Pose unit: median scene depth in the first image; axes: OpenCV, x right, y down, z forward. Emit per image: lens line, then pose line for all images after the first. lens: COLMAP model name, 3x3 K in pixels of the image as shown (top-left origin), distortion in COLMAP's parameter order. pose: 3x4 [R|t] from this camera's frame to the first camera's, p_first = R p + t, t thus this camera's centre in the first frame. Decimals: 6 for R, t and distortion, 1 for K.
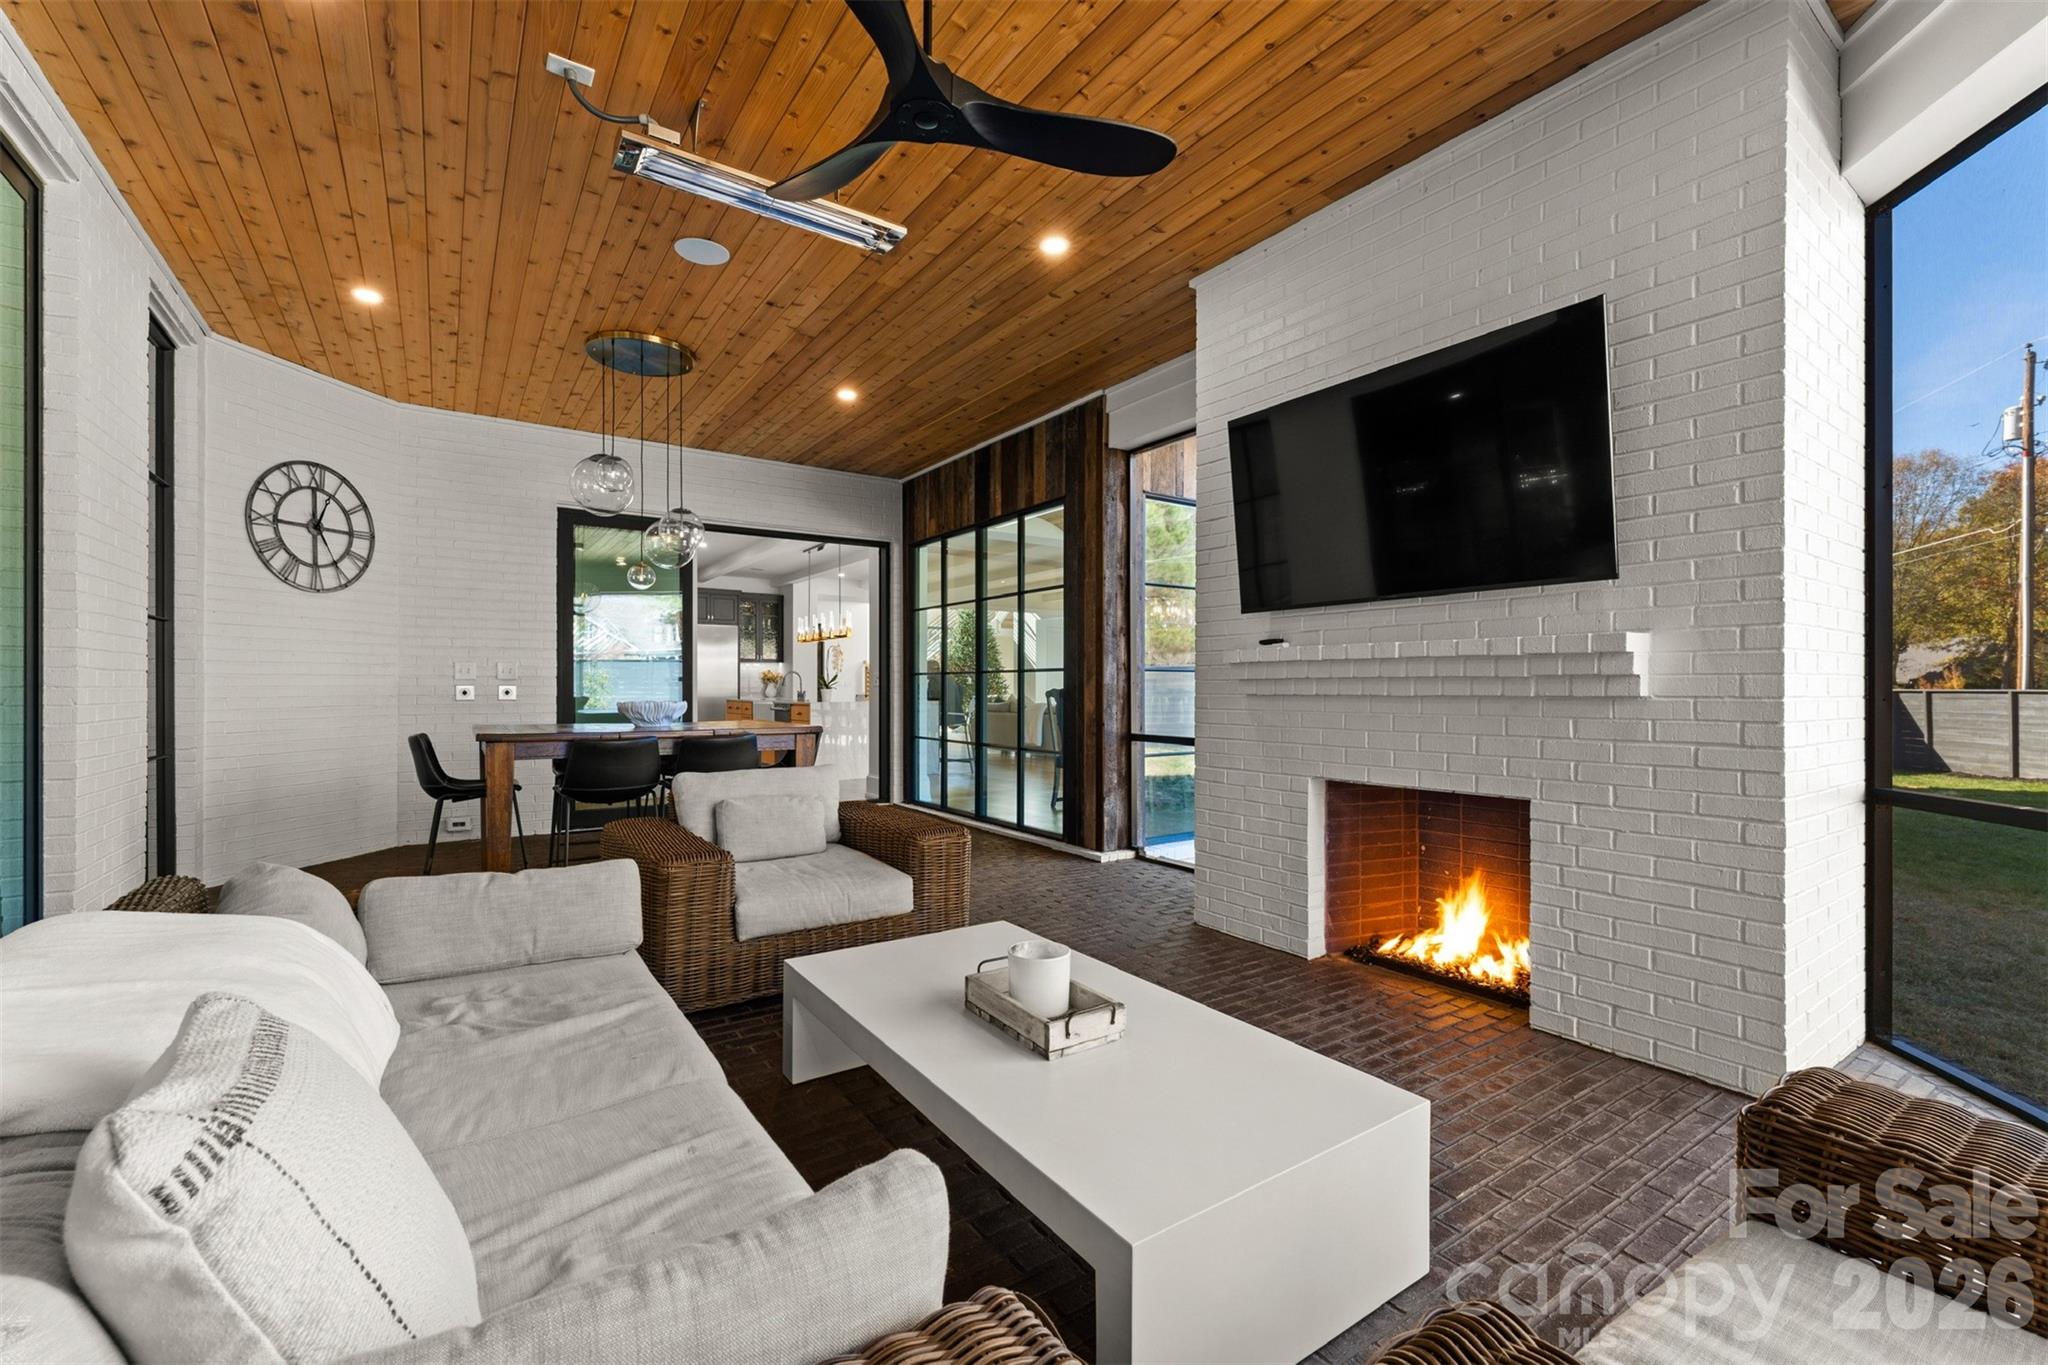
lens RADIAL K [[851.4, 0, 1019.4], [0, 851.4, 680.8], [0, 0, 1]] dist [0.001337, 0.000115]
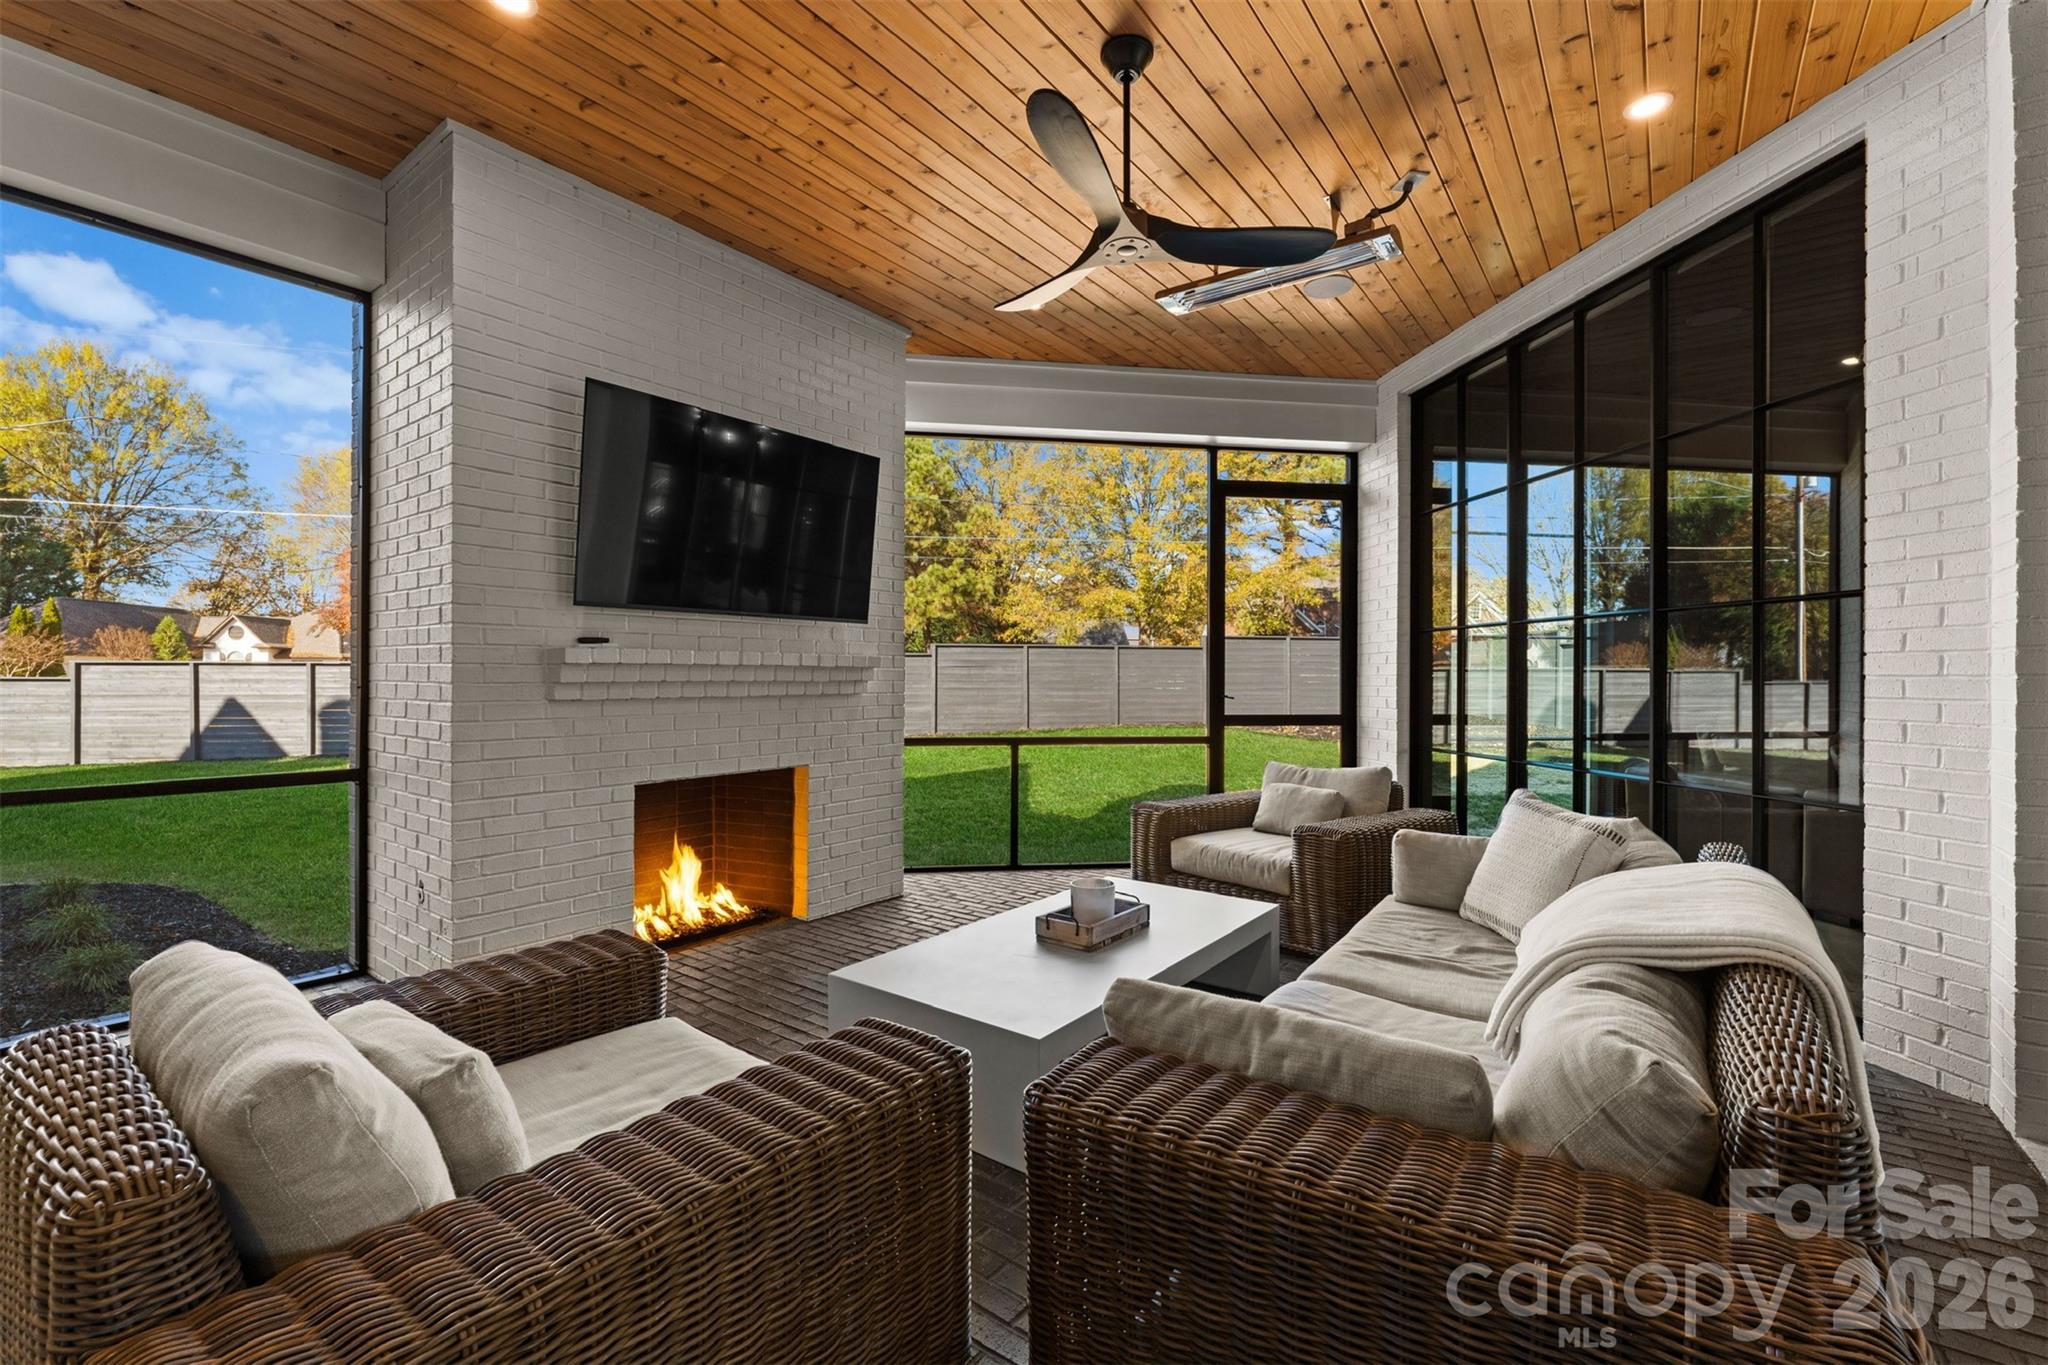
lens RADIAL K [[851.4, 0, 1020.8], [0, 851.4, 678.8], [0, 0, 1]] dist [0.001337, 0.000115]
pose [[-0.325750, -0.002539, 0.945453, -0.451292], [-0.004323, 0.999990, 0.001196, -0.005771], [-0.945446, -0.003698, -0.325757, 0.565459]]
